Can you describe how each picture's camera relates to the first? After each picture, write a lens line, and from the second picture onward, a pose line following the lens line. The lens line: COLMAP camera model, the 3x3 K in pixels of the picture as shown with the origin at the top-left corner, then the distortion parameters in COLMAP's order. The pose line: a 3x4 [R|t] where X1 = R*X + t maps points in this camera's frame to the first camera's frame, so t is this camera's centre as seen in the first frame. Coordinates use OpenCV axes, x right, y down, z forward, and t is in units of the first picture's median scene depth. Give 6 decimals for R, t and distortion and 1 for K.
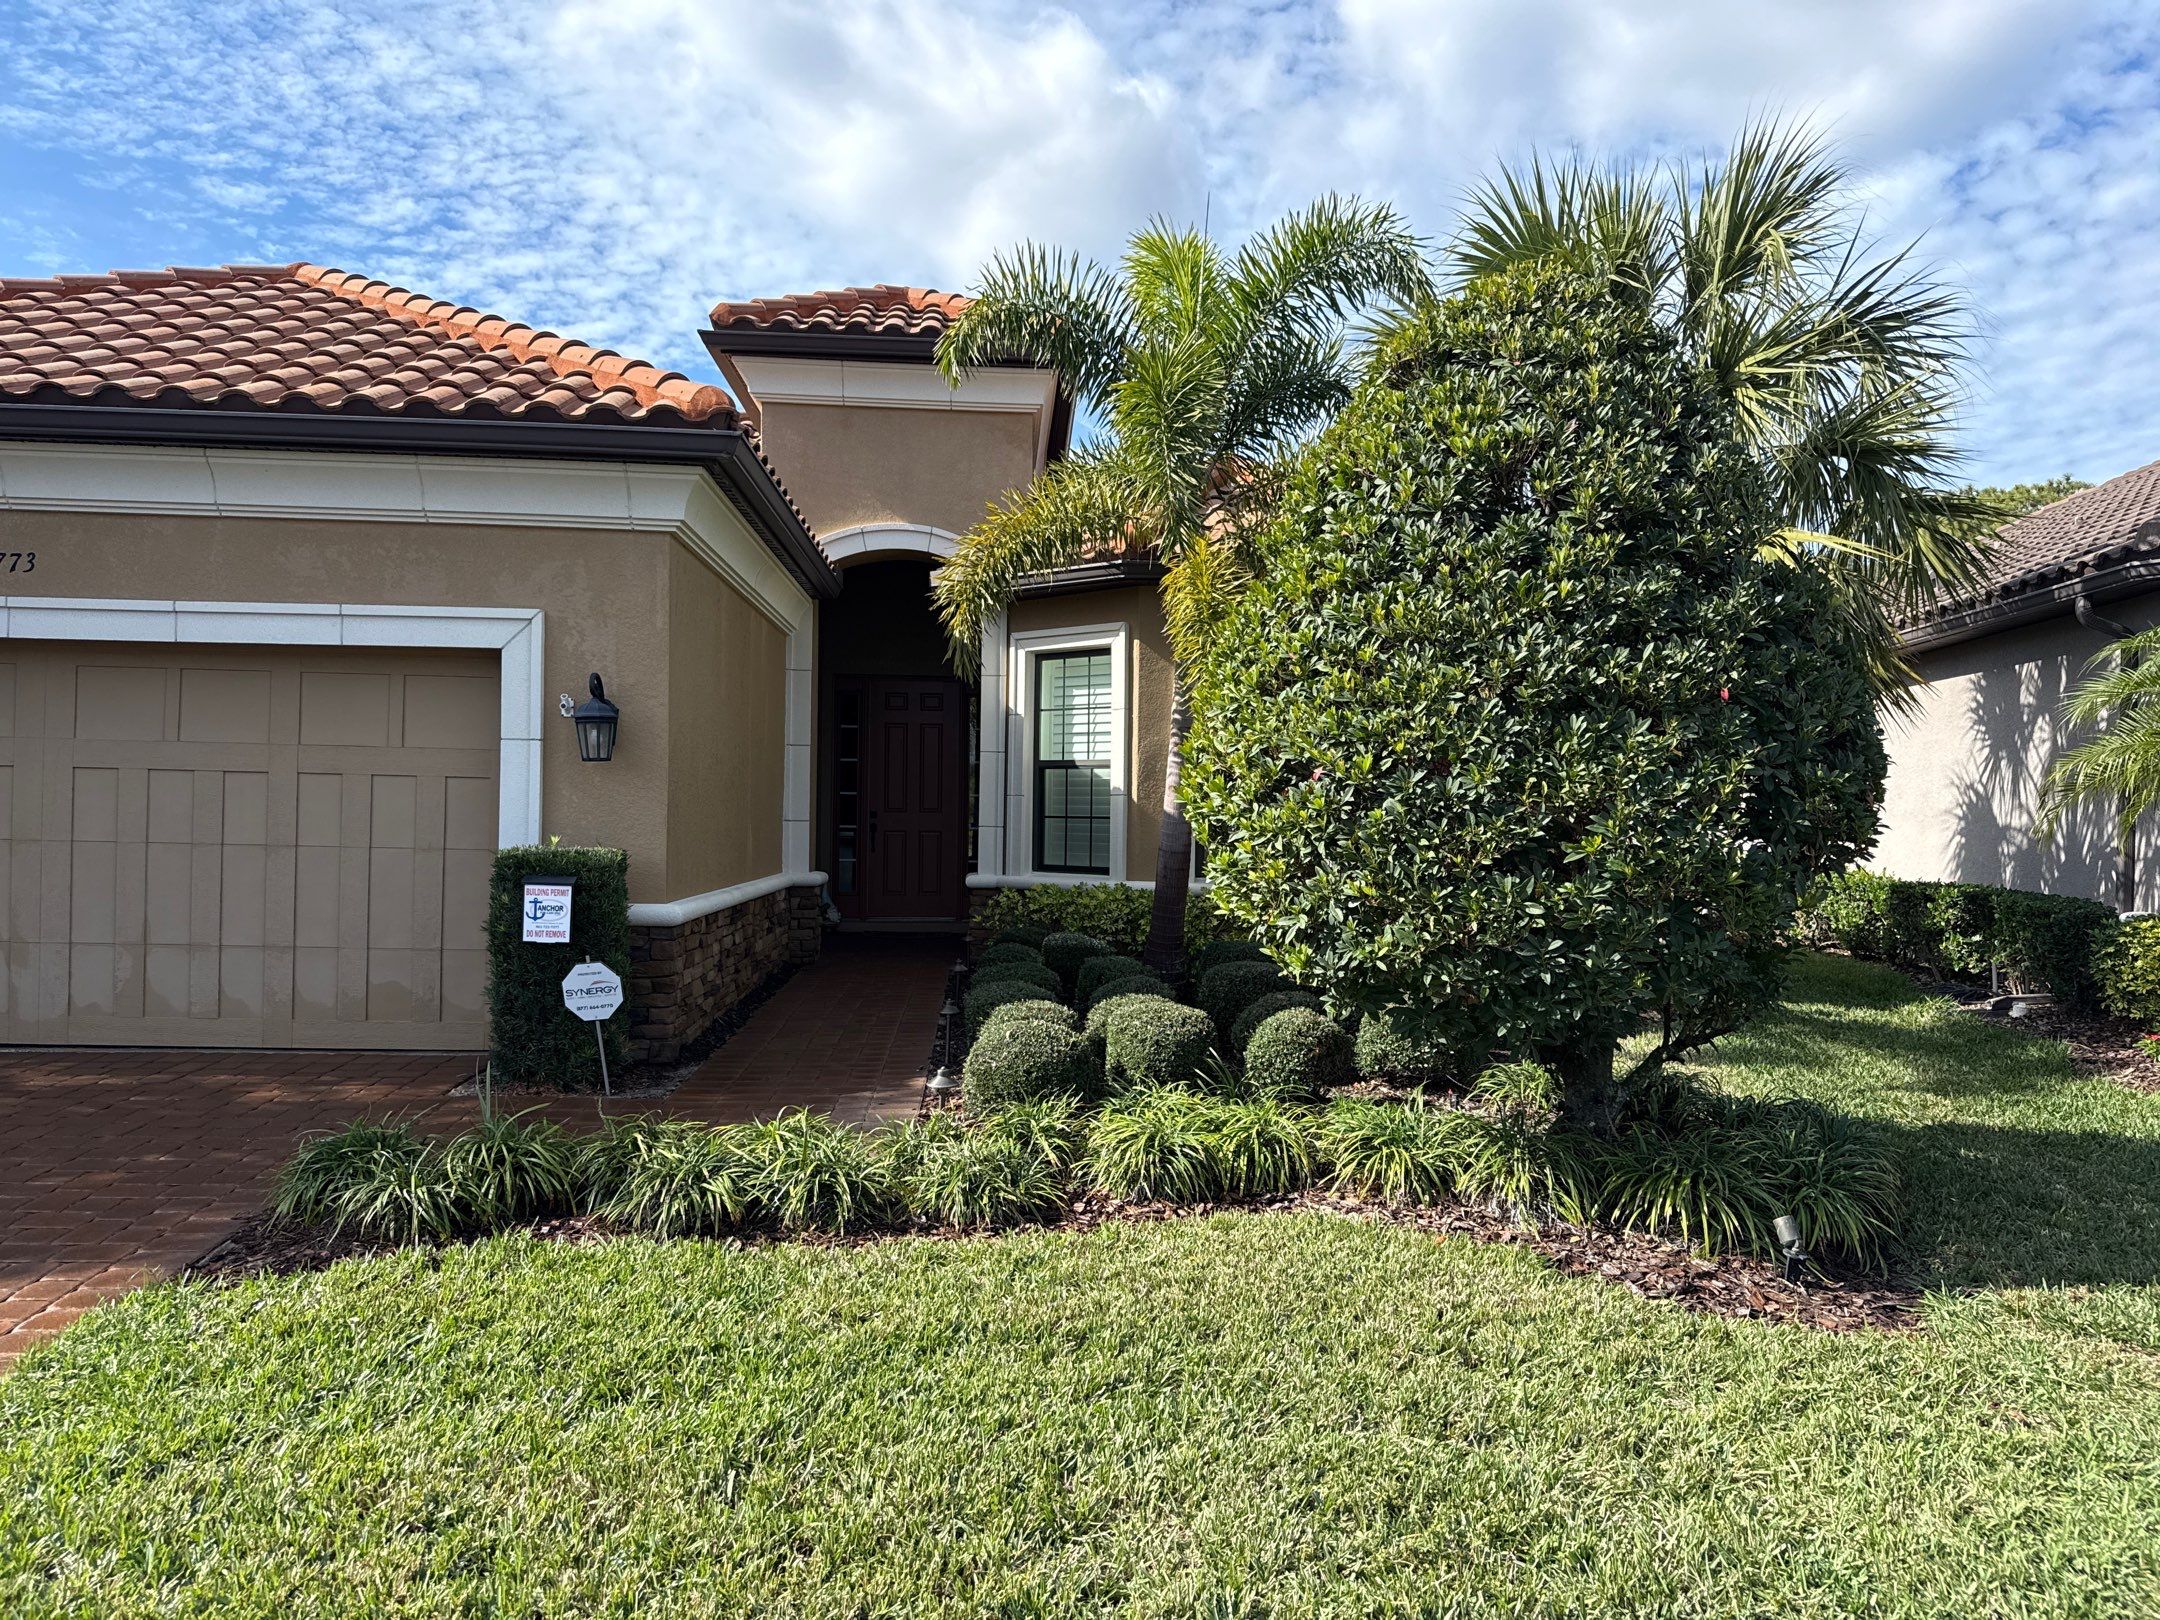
lens RADIAL K [[1490.9, 0, 1077.7], [0, 1490.9, 816.2], [0, 0, 1]] dist [0.151179, -0.219630]
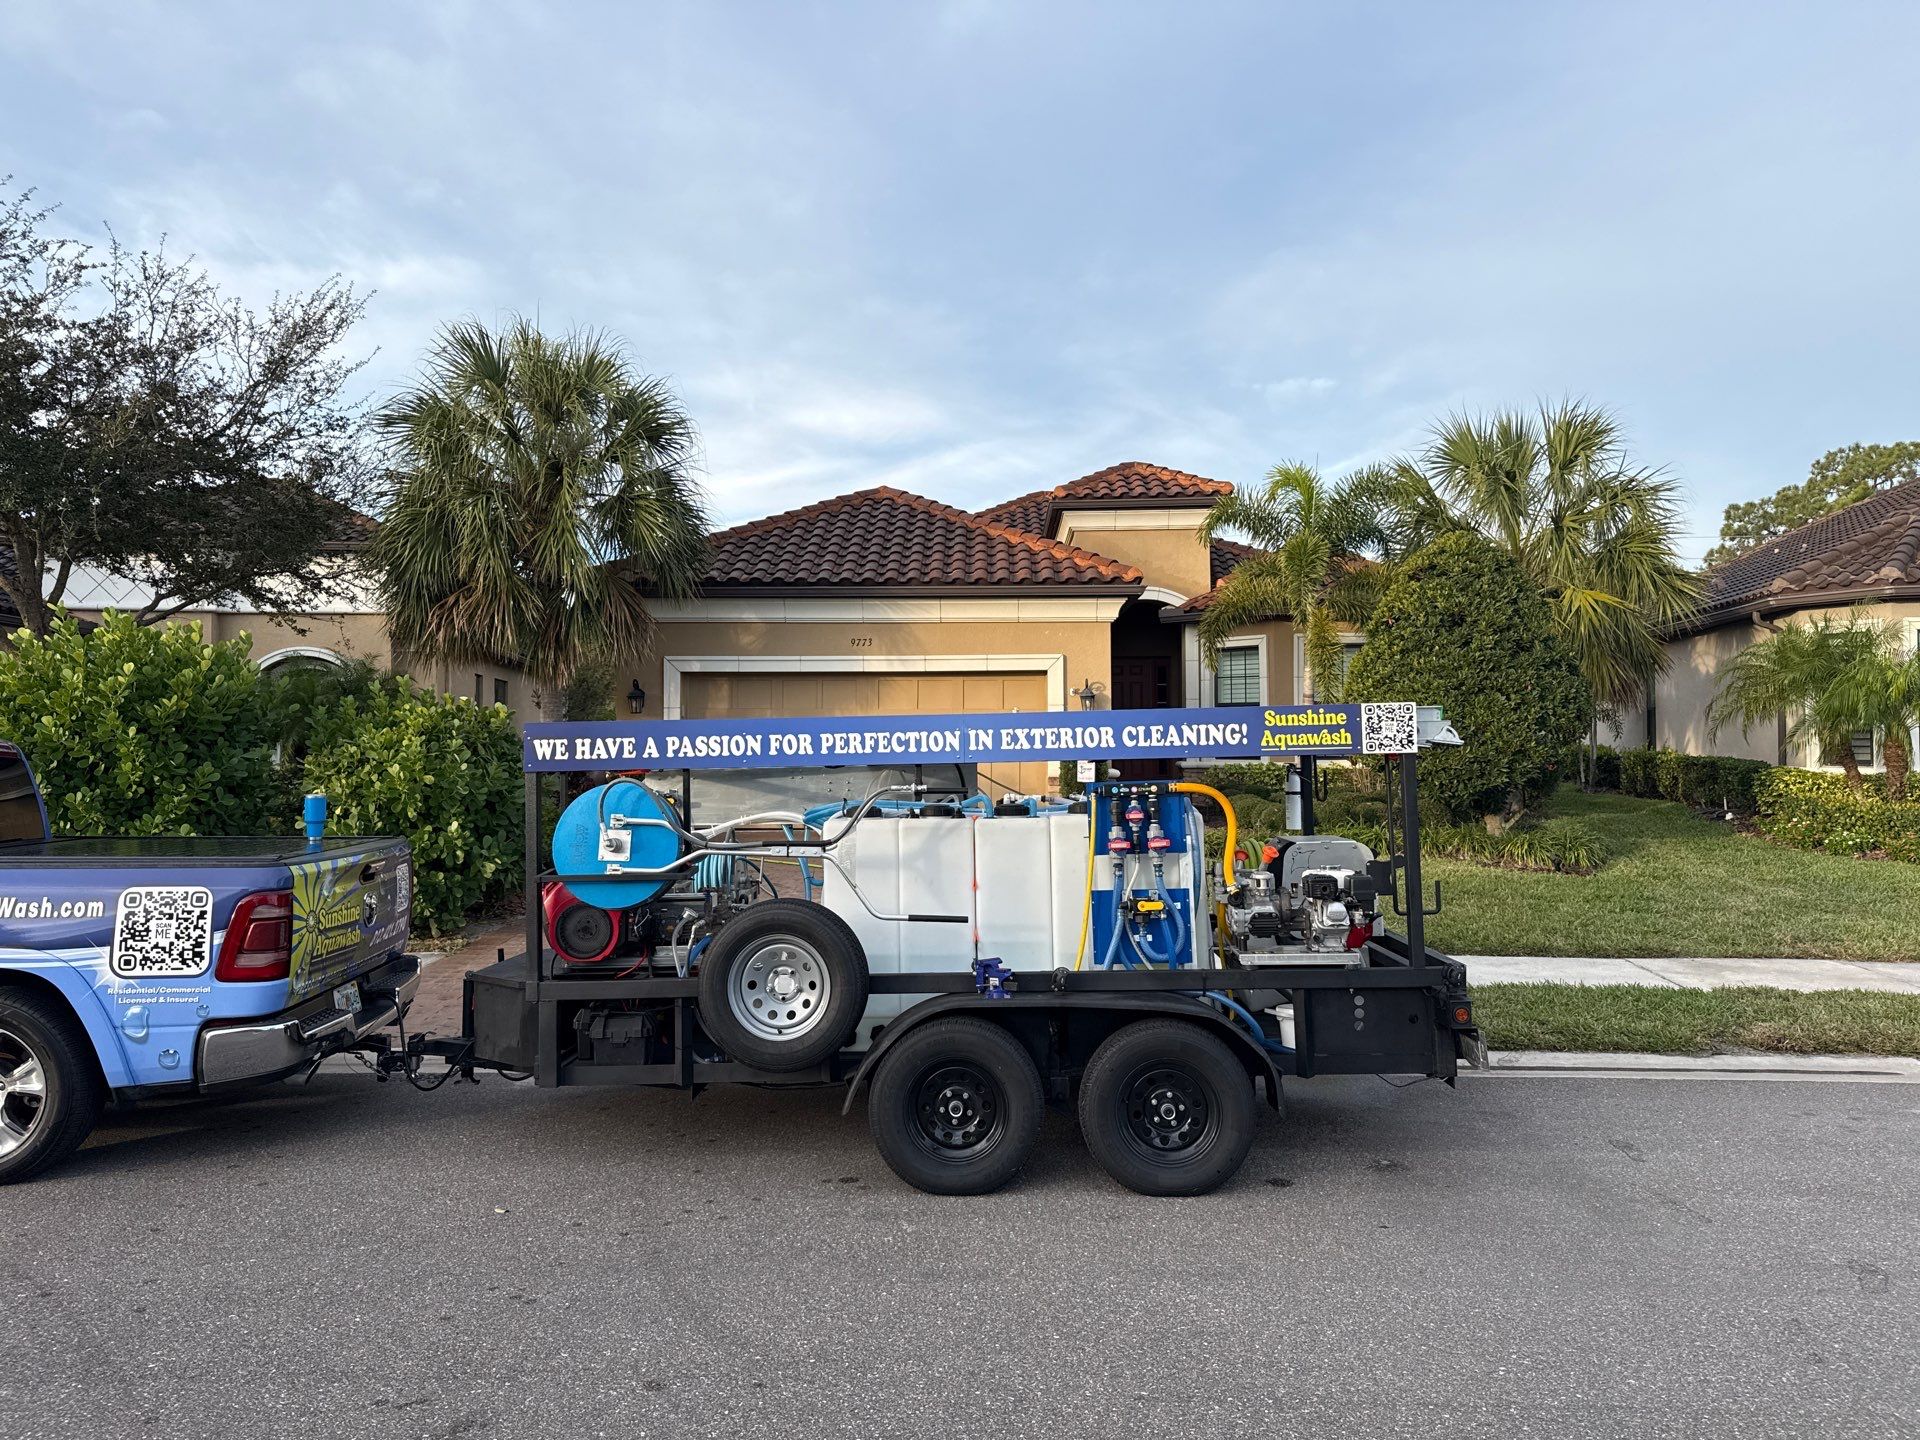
lens RADIAL K [[1273.7, 0, 960.7], [0, 1273.7, 700.8], [0, 0, 1]] dist [0.125182, -0.137011]
pose [[0.994738, -0.024175, -0.099554, -0.343055], [0.021699, 0.999429, -0.025887, -0.006070], [0.100123, 0.023591, 0.994695, -1.269471]]
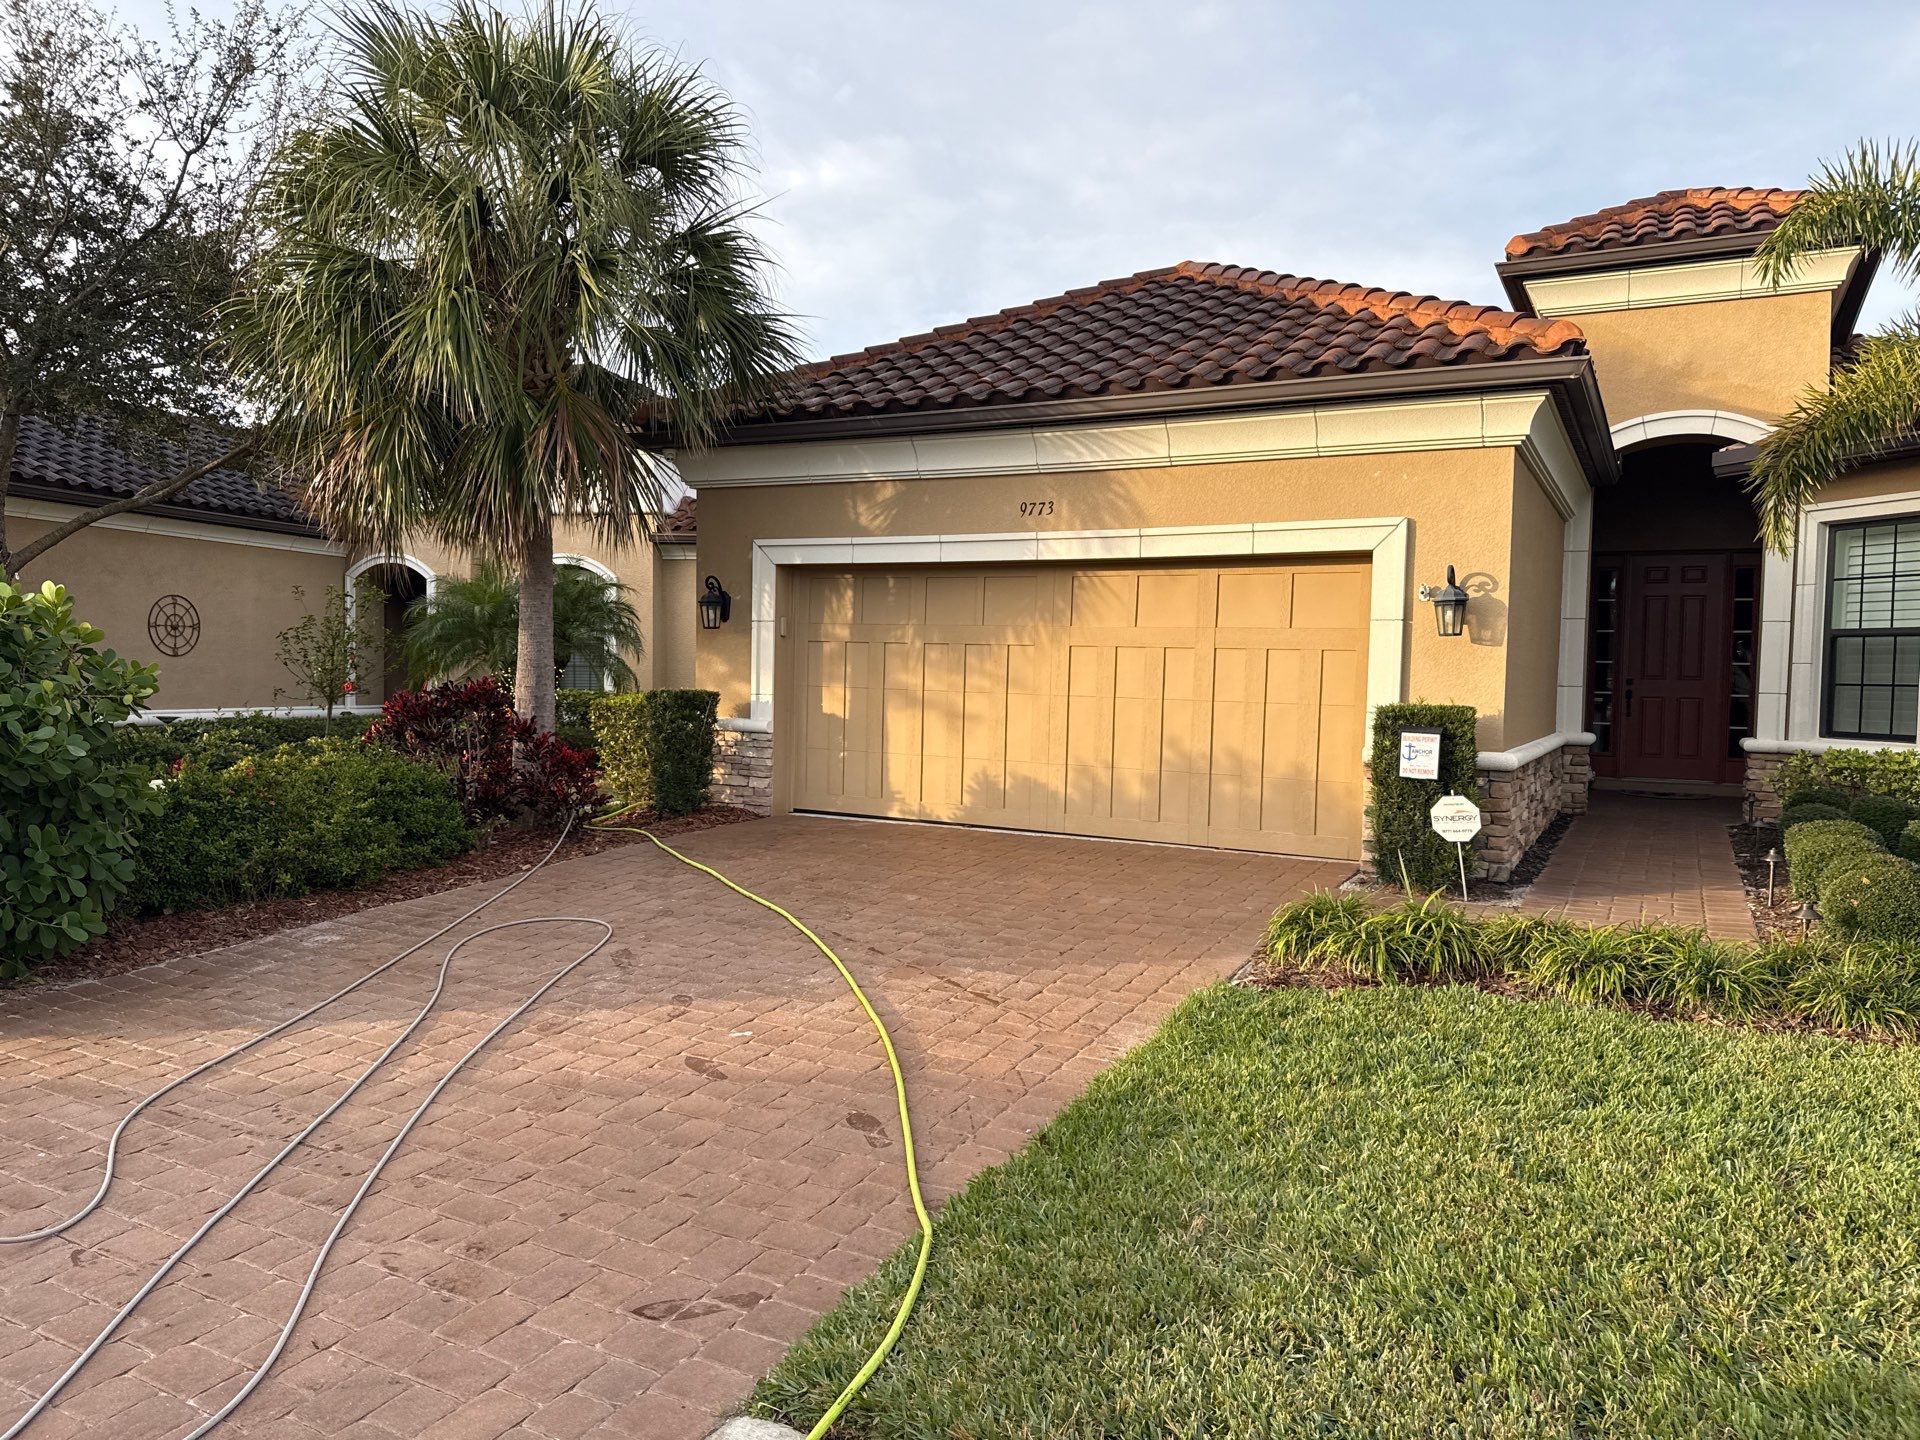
lens RADIAL K [[1322.0, 0, 953.4], [0, 1322.0, 732.3], [0, 0, 1]] dist [0.049843, -0.074884]
pose [[0.847884, 0.024955, -0.529594, -0.088933], [-0.006210, 0.999291, 0.037146, 0.005355], [0.530145, -0.028207, 0.847437, -0.164257]]
